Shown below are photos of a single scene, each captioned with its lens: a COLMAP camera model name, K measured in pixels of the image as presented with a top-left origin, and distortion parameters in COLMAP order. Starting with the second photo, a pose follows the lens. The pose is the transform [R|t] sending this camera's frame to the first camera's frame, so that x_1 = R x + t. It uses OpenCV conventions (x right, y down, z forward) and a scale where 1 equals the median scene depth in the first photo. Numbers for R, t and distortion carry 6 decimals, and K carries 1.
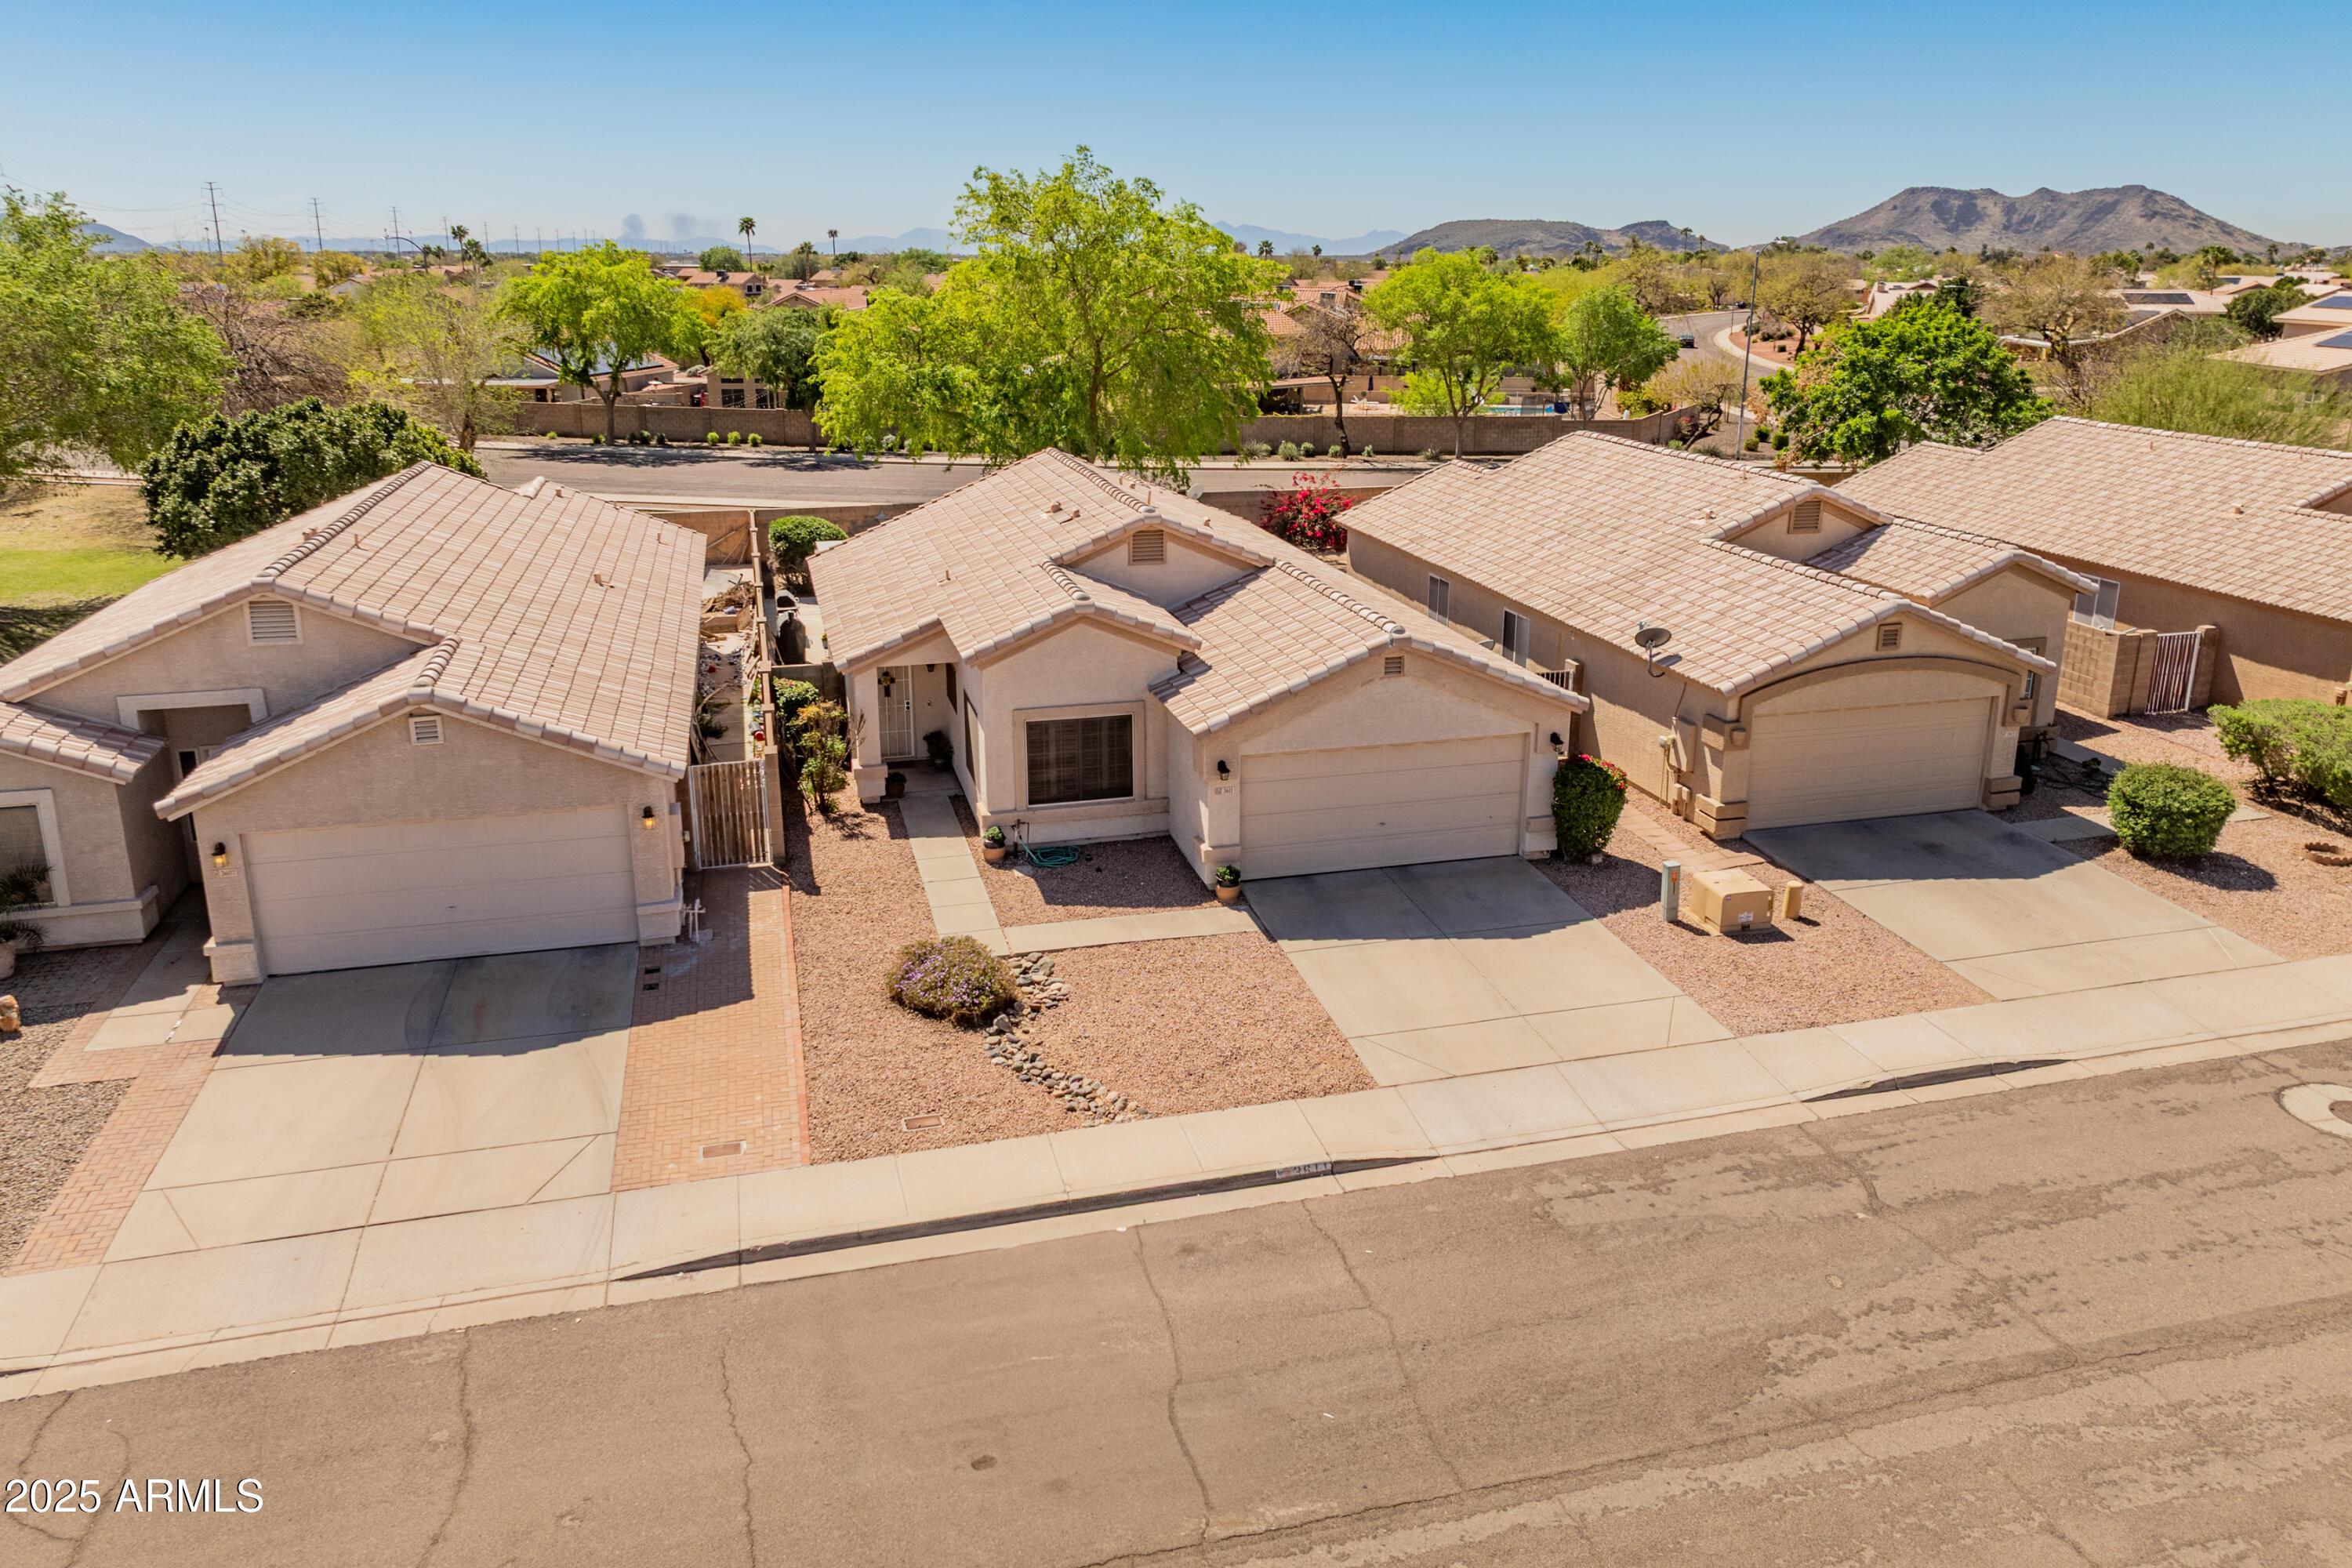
lens RADIAL K [[1631.5, 0, 1182.8], [0, 1631.5, 721.1], [0, 0, 1]] dist [-0.005034, -0.001561]
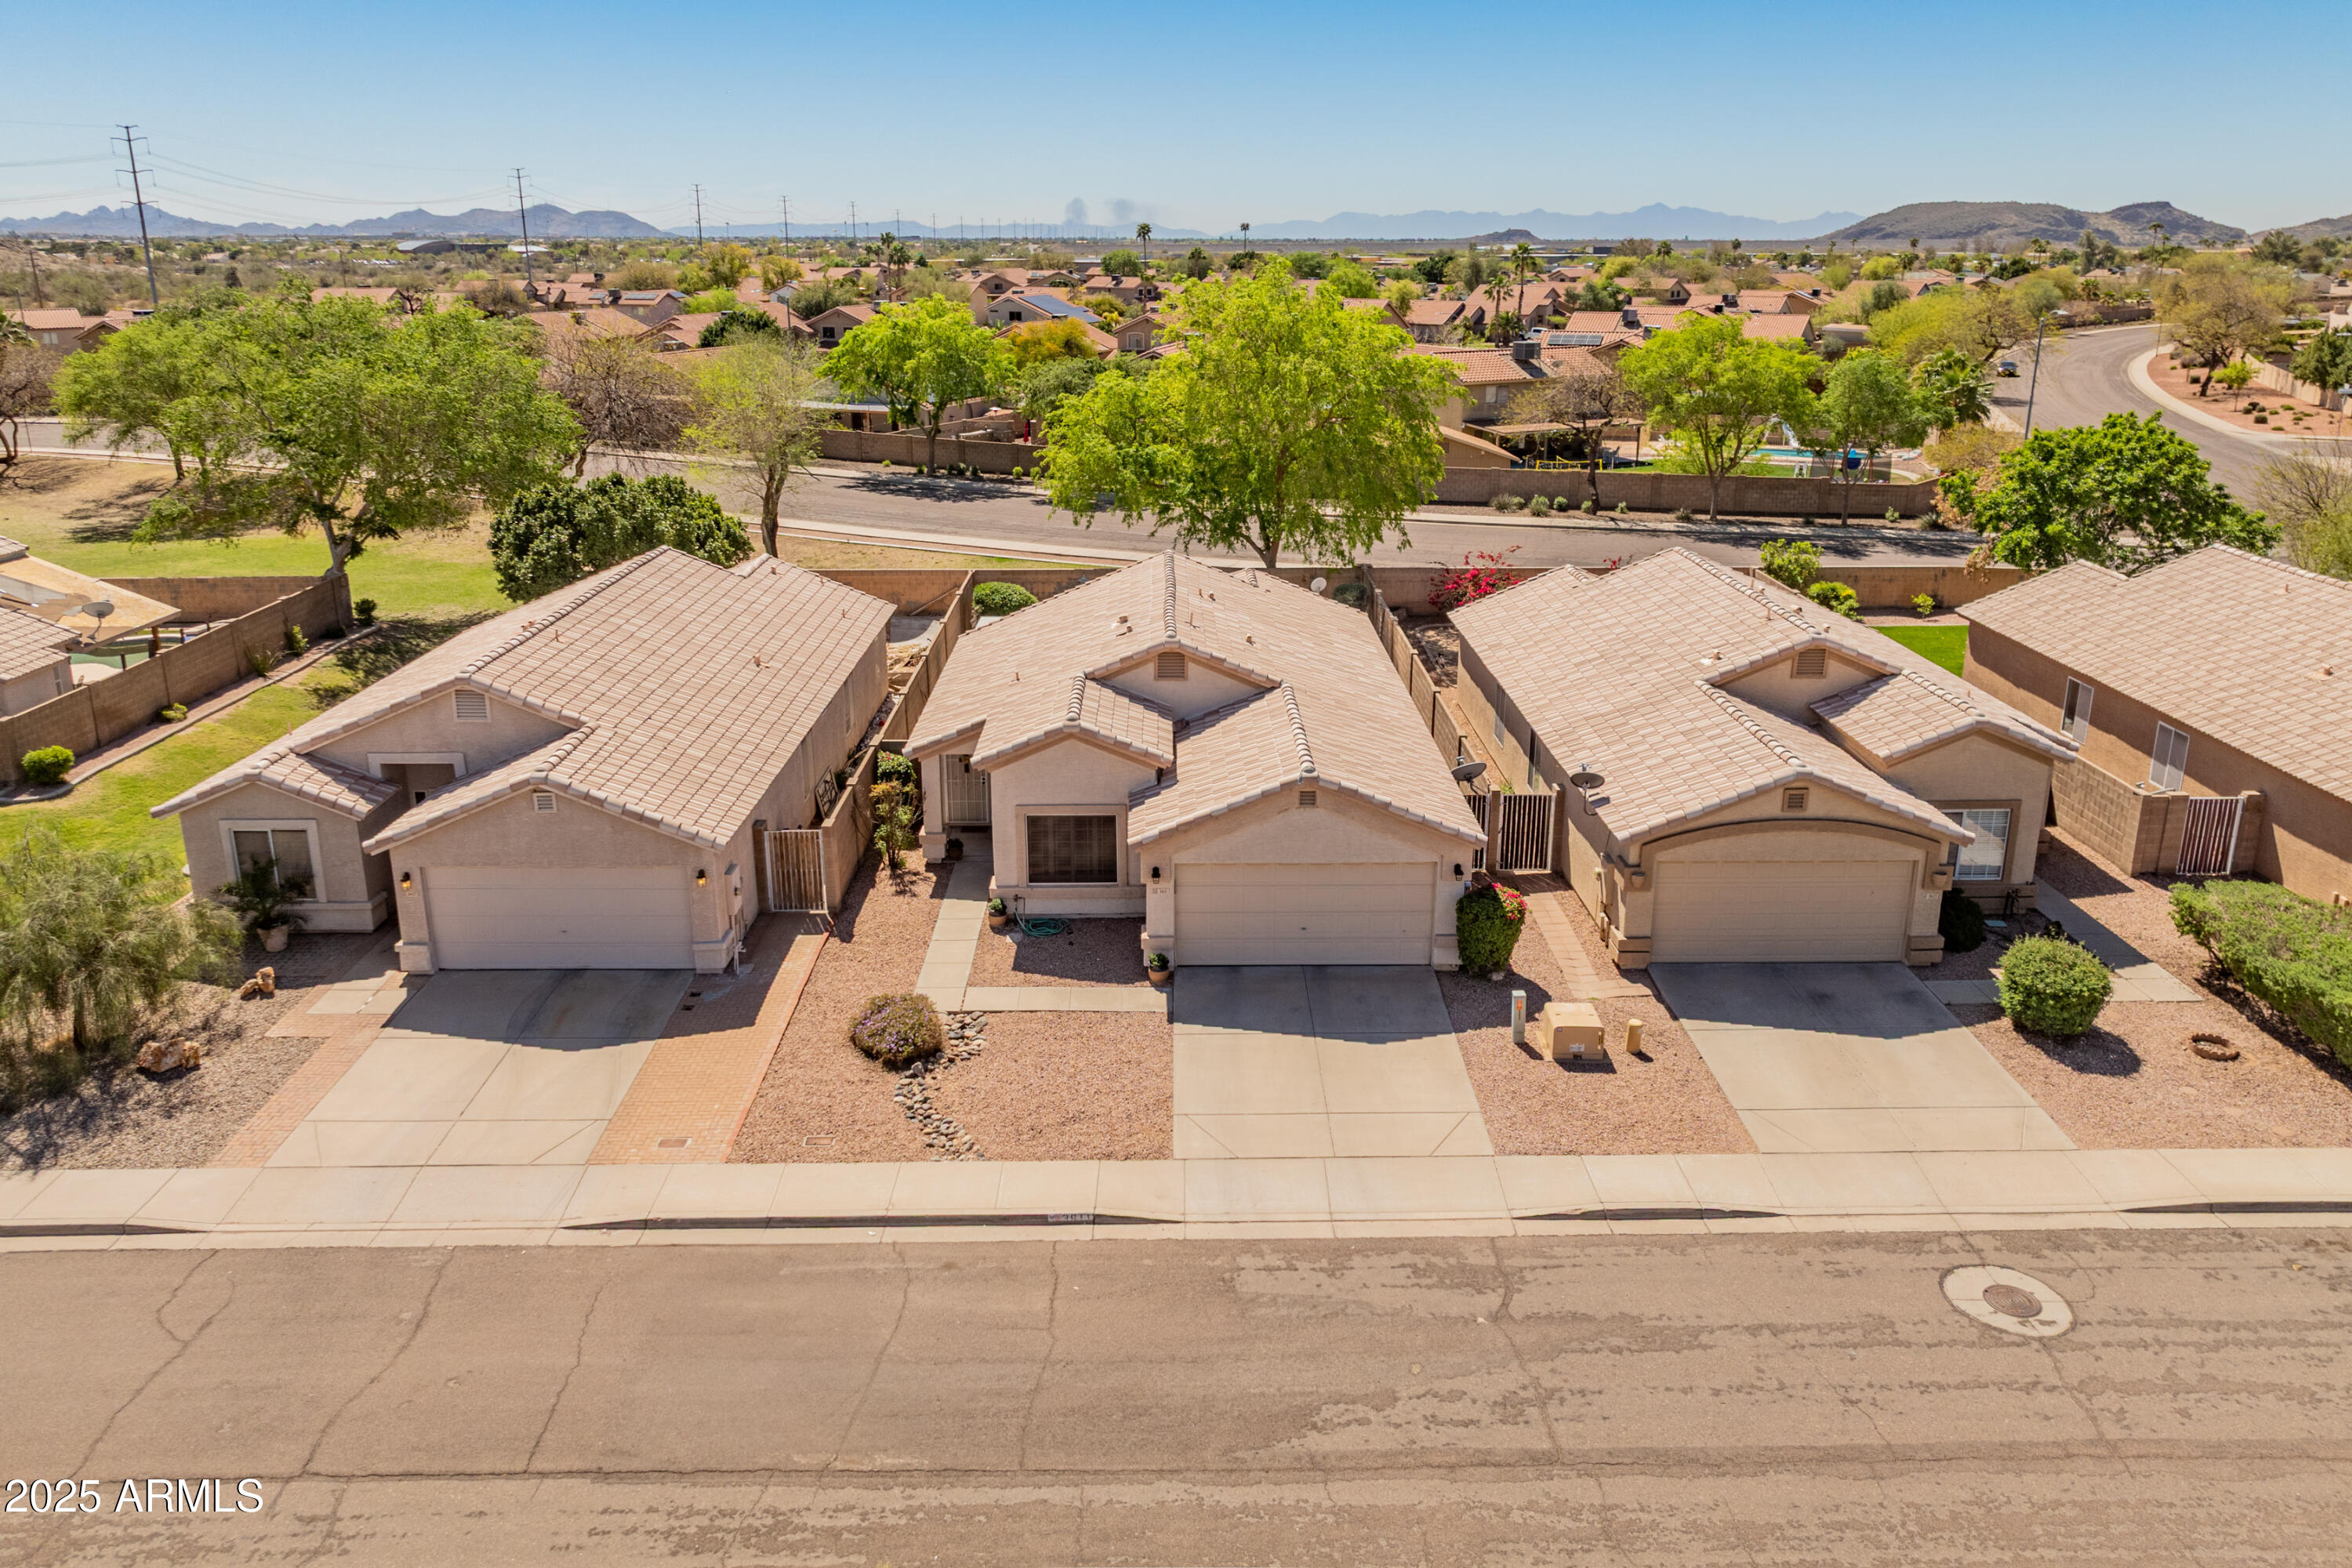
lens RADIAL K [[1631.5, 0, 1182.8], [0, 1631.5, 721.1], [0, 0, 1]] dist [-0.005034, -0.001561]
pose [[0.969171, 0.068722, -0.236609, 0.314622], [-0.066507, 0.997635, 0.017339, -0.103615], [0.237241, -0.001068, 0.971450, -0.165051]]
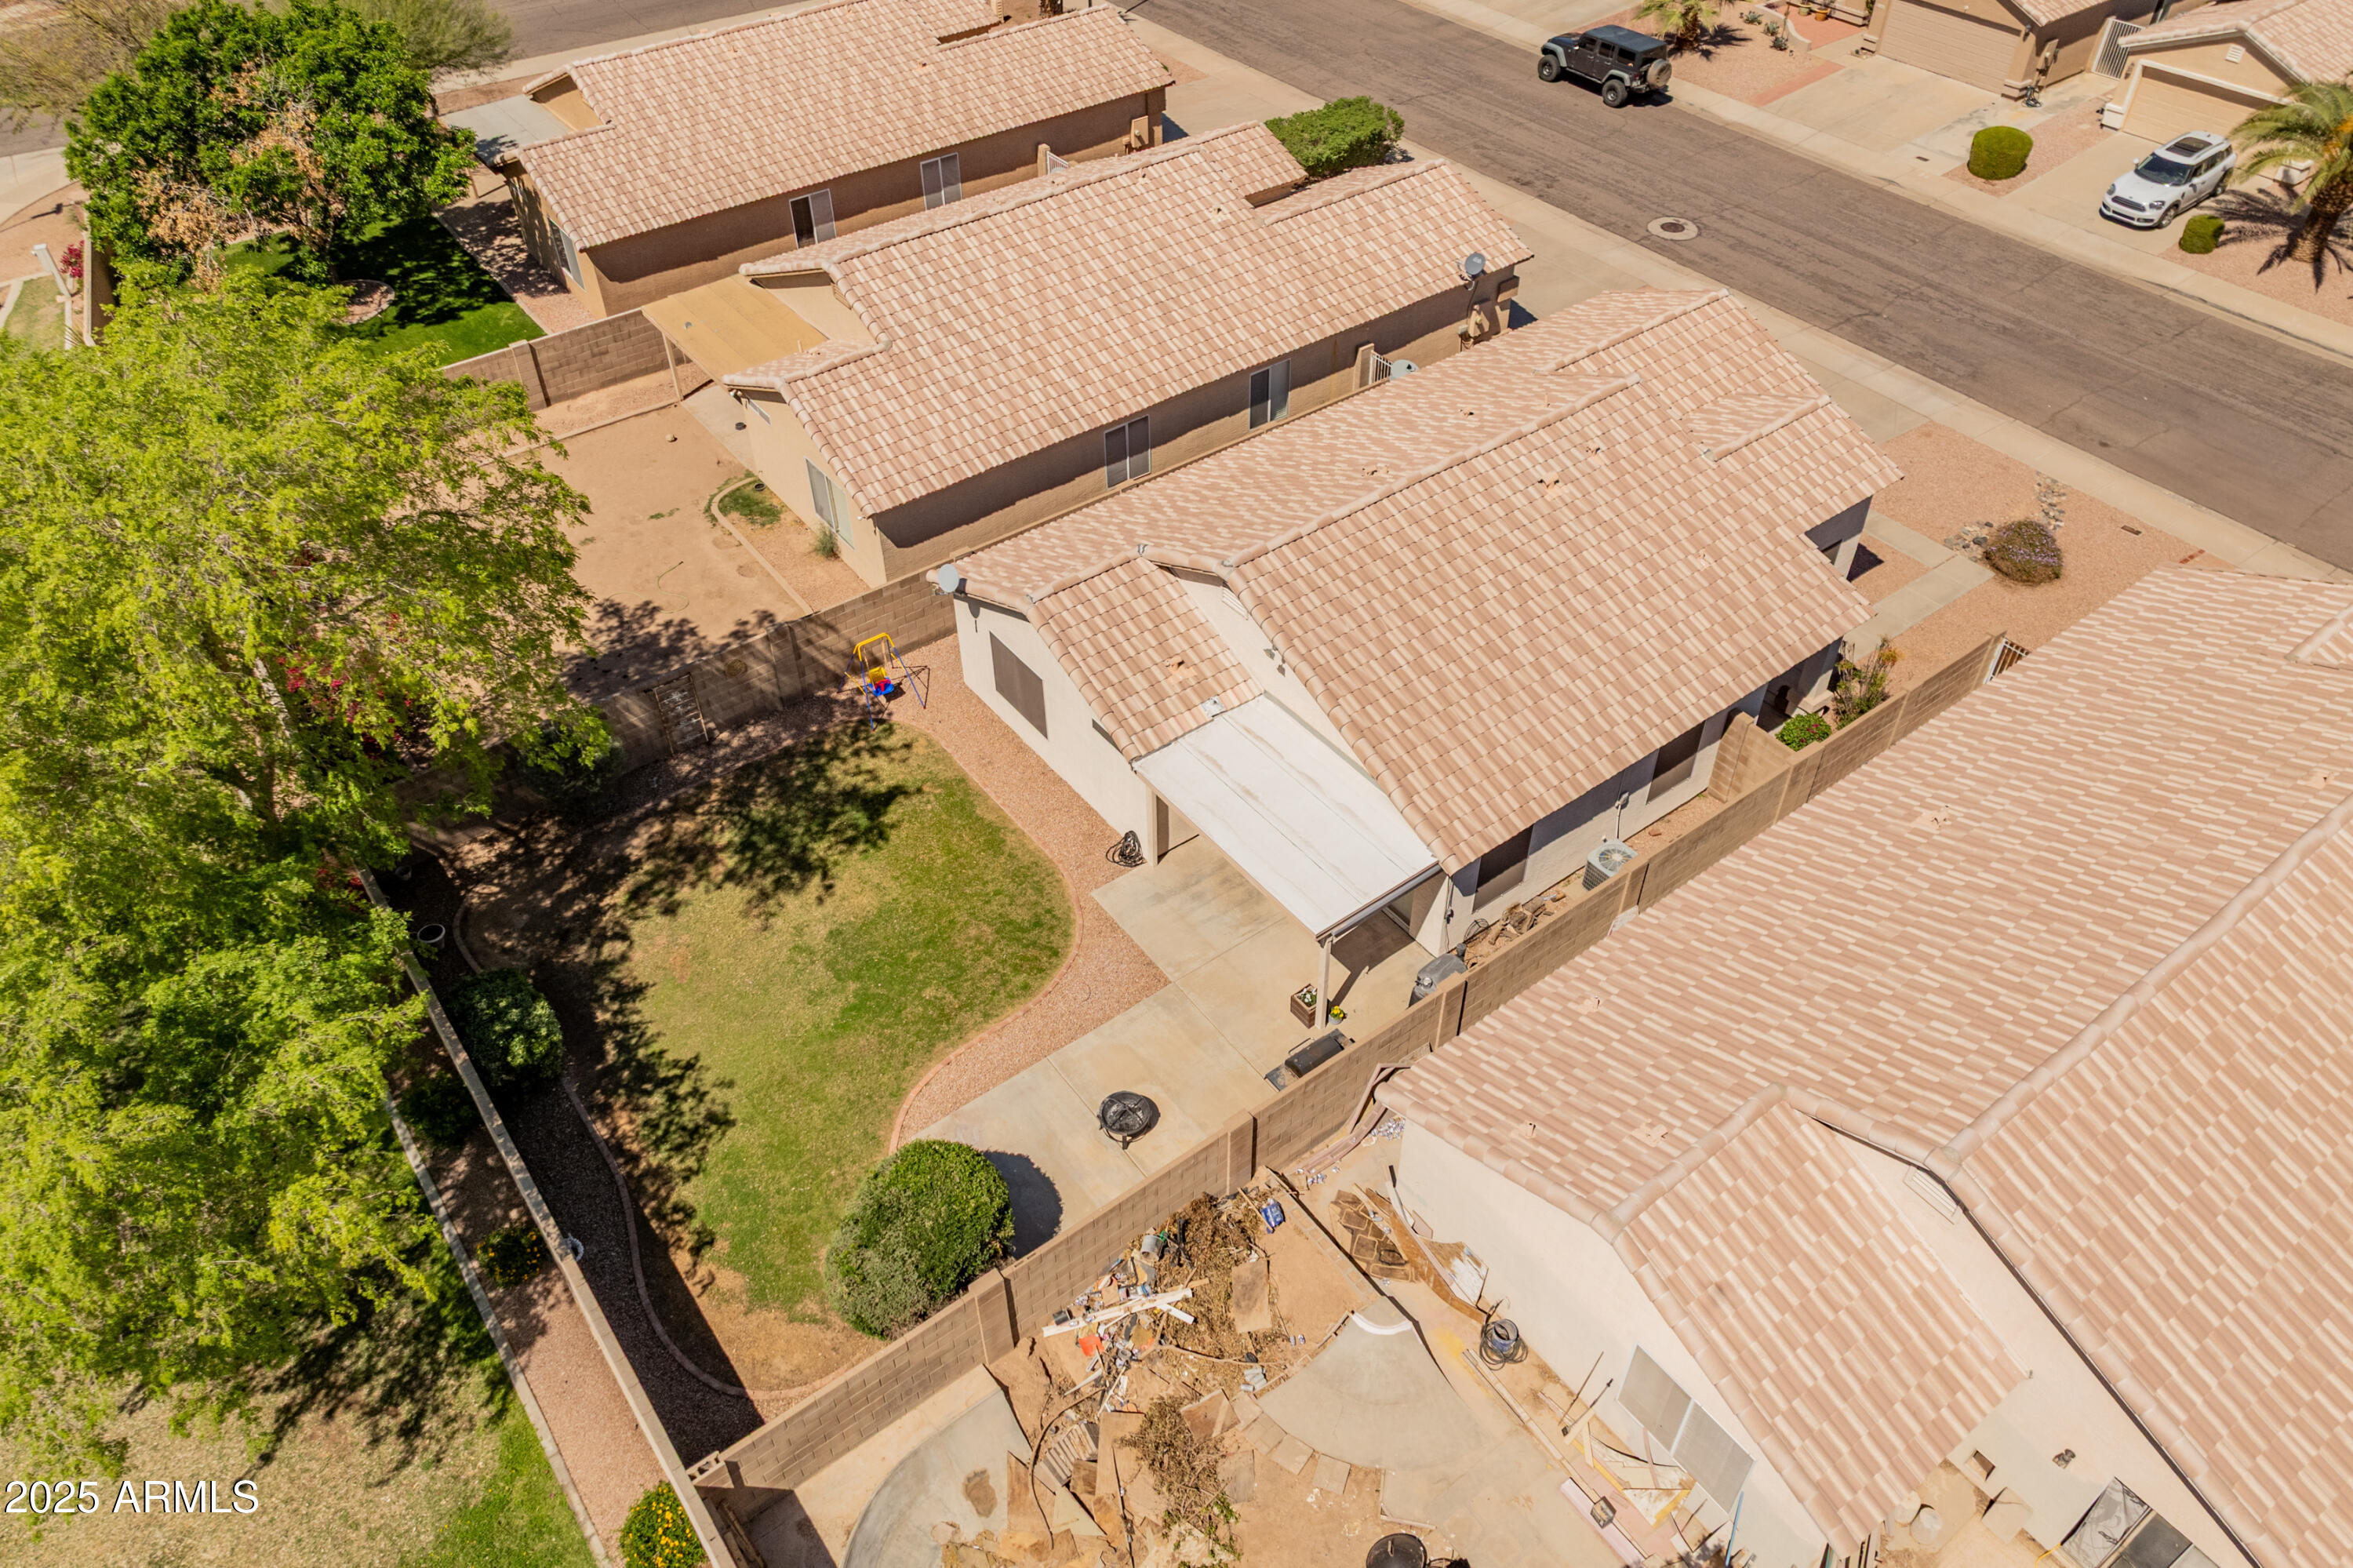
lens RADIAL K [[1540.1, 0, 1177.7], [0, 1540.1, 849.1], [0, 0, 1]] dist [0.003496, -0.006620]
pose [[-0.372493, -0.662827, 0.649545, -0.866169], [0.266471, 0.594050, 0.759011, -0.892727], [-0.888956, 0.455811, -0.044655, 1.677063]]
